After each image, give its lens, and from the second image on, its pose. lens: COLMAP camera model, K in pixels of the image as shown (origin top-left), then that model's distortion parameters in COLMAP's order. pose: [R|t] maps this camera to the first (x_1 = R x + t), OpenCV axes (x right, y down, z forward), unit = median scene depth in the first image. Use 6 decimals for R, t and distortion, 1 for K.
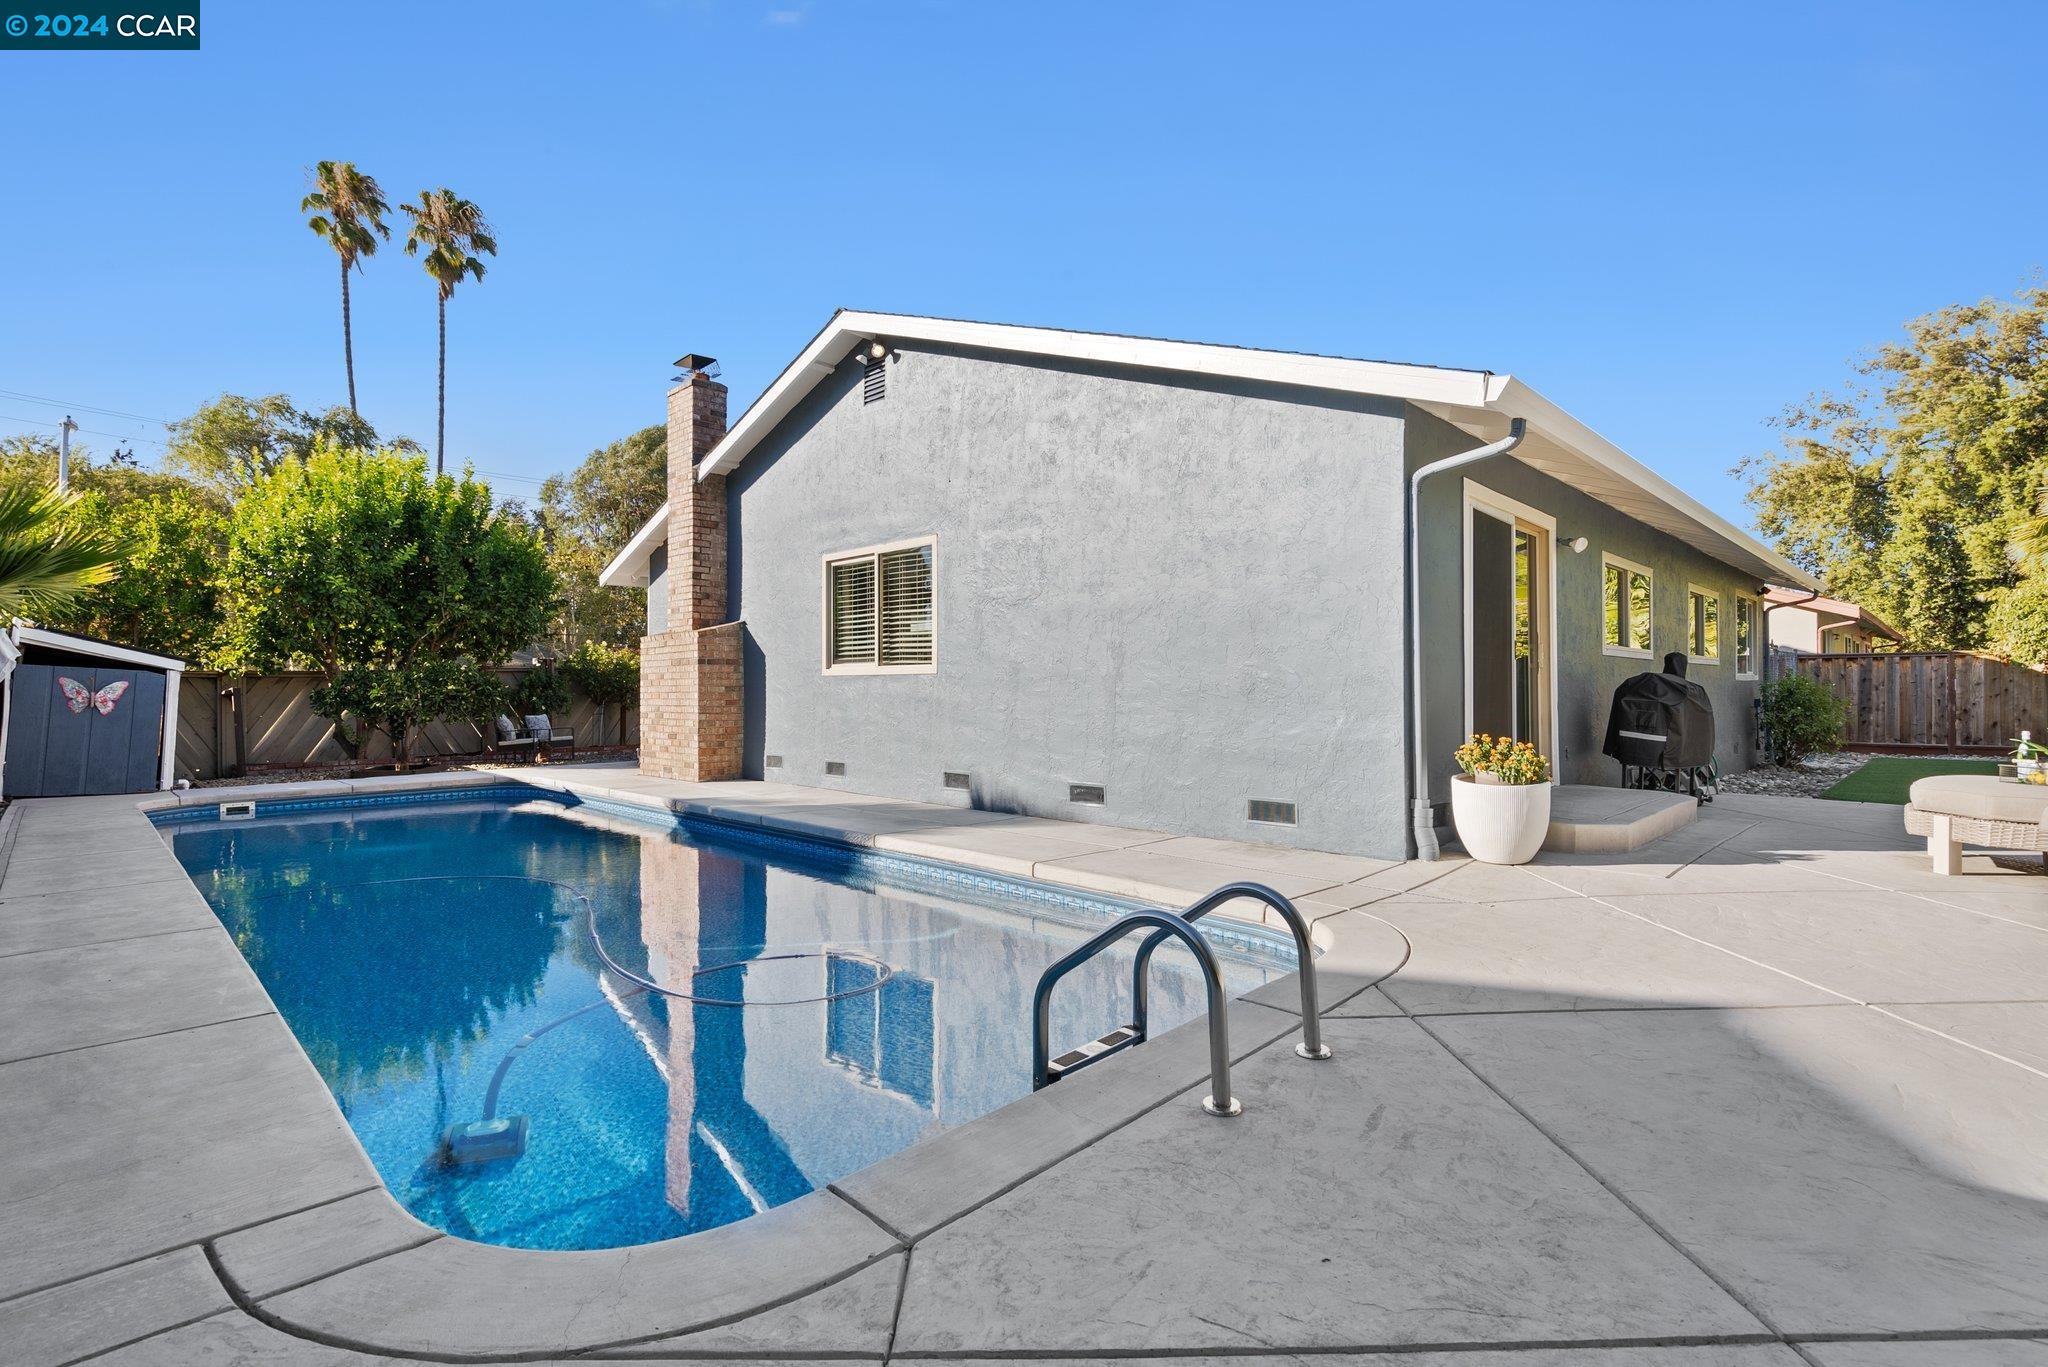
lens RADIAL K [[952.6, 0, 1020.9], [0, 952.6, 666.0], [0, 0, 1]] dist [-0.024323, -0.000117]
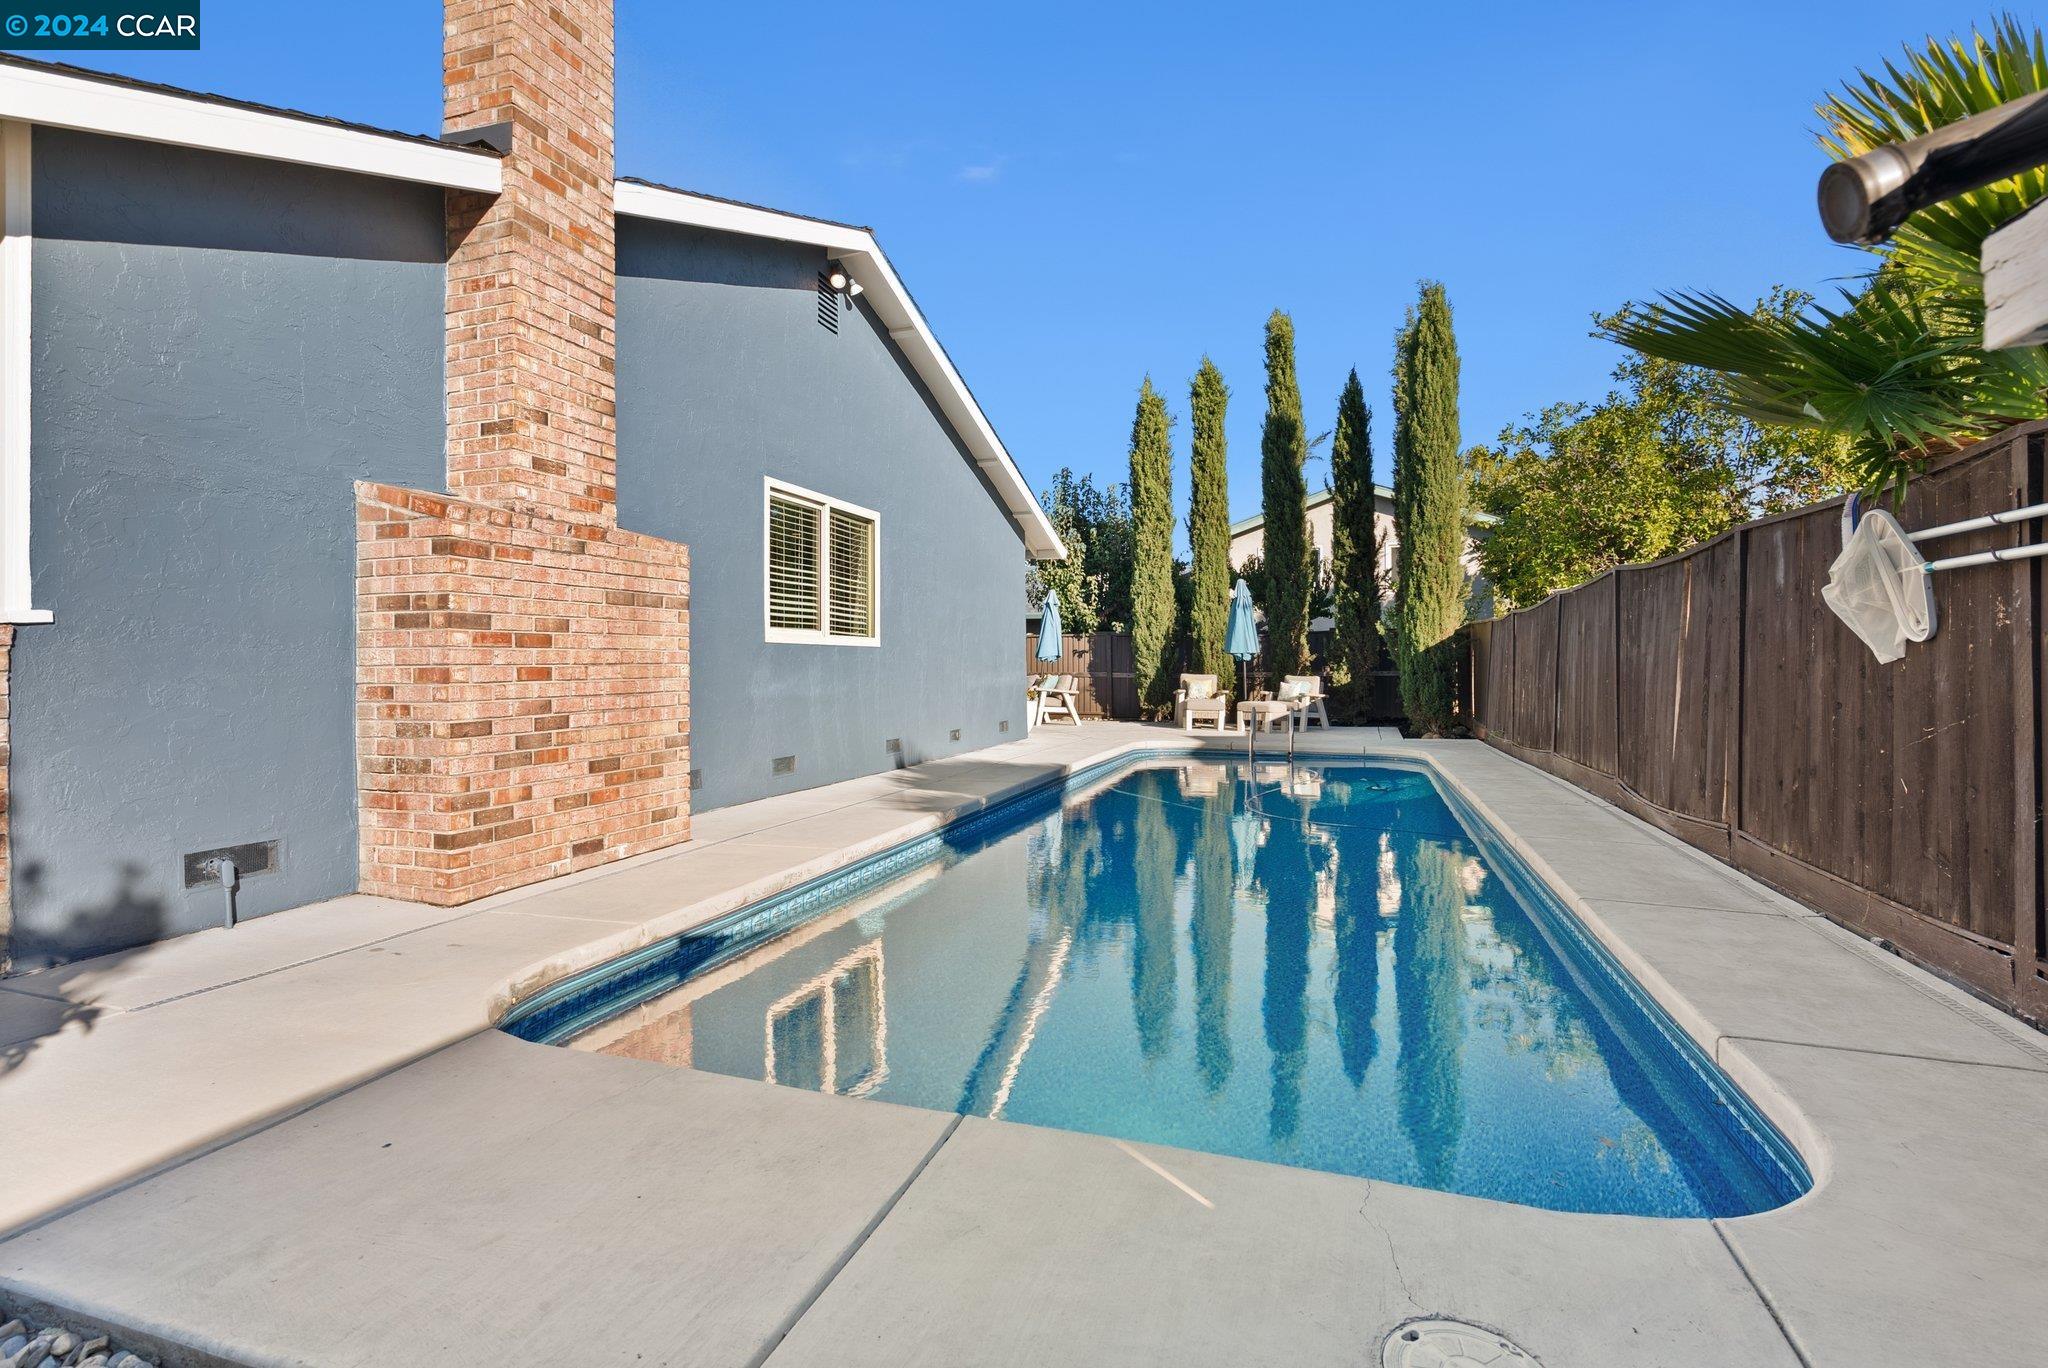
lens RADIAL K [[952.6, 0, 1024.4], [0, 952.6, 683.0], [0, 0, 1]] dist [-0.024323, -0.000117]
pose [[-0.452469, -0.010698, 0.891716, -0.383888], [-0.016043, 0.999864, 0.003855, 0.014429], [-0.891636, -0.012561, -0.452580, 0.466418]]
